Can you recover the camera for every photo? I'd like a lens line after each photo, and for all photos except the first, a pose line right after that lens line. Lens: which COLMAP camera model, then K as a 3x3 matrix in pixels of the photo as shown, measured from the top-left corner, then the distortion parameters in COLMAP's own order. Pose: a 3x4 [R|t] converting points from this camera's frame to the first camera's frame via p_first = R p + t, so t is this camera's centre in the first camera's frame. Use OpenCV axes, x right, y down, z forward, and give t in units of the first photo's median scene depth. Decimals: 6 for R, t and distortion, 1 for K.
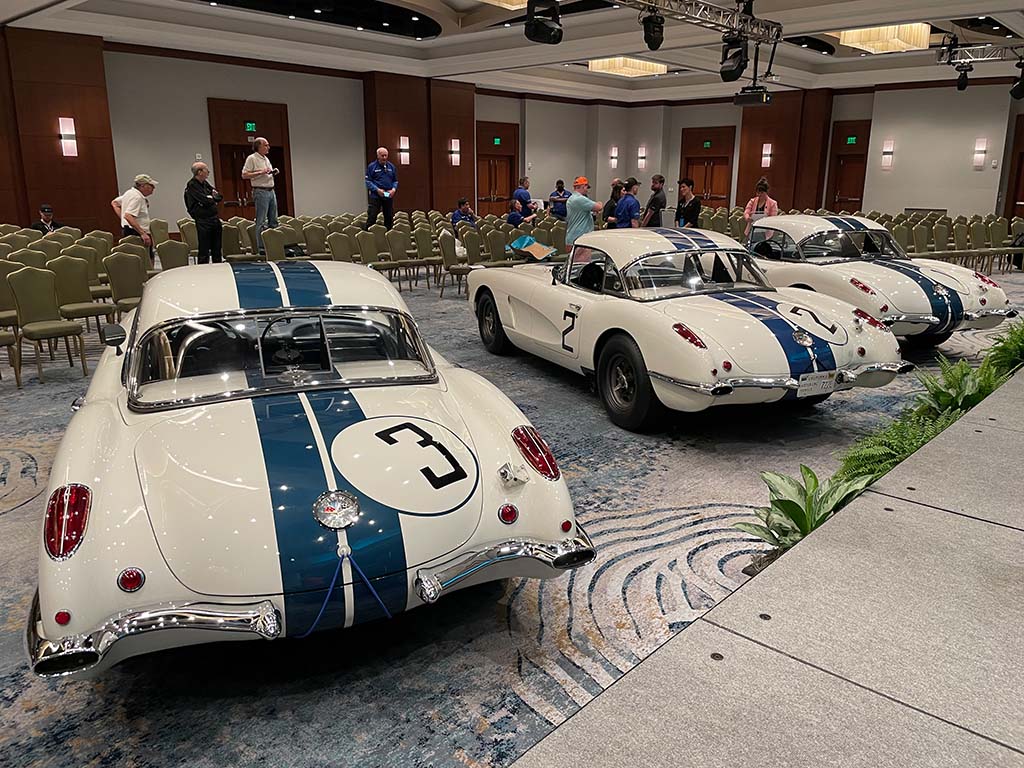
lens RADIAL K [[798.0, 0, 515.0], [0, 798.0, 372.8], [0, 0, 1]] dist [0.084592, -0.124081]
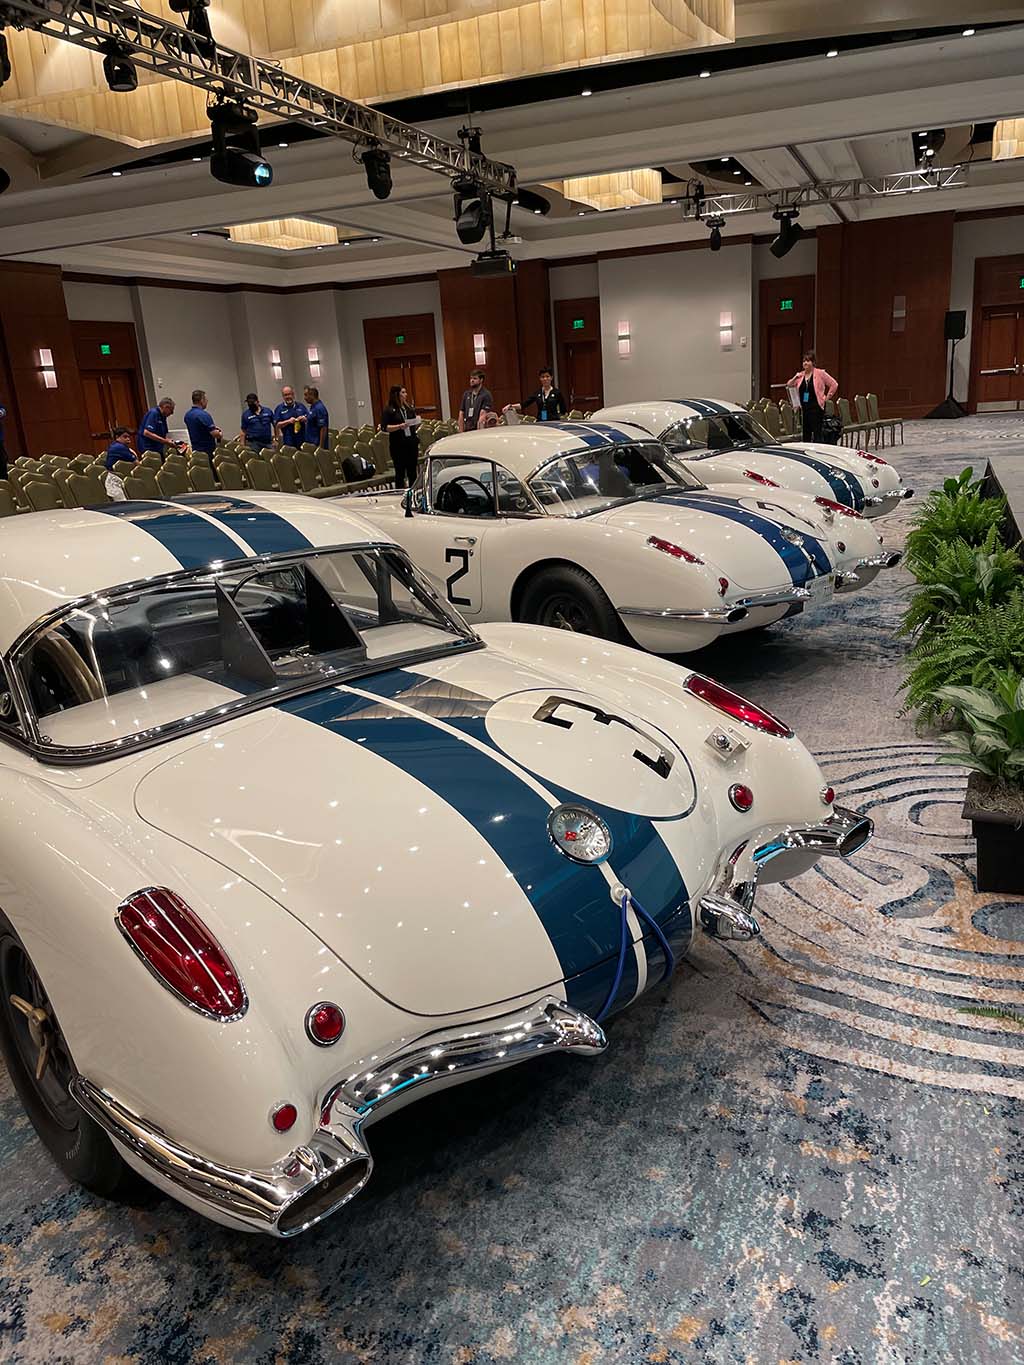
lens RADIAL K [[1063.7, 0, 512.0], [0, 1063.7, 682.5], [0, 0, 1]] dist [0.084592, -0.124081]
pose [[0.925075, -0.166253, 0.341461, -0.109099], [0.159343, 0.986036, 0.048399, 0.001080], [-0.344740, 0.009636, 0.938649, 0.047968]]
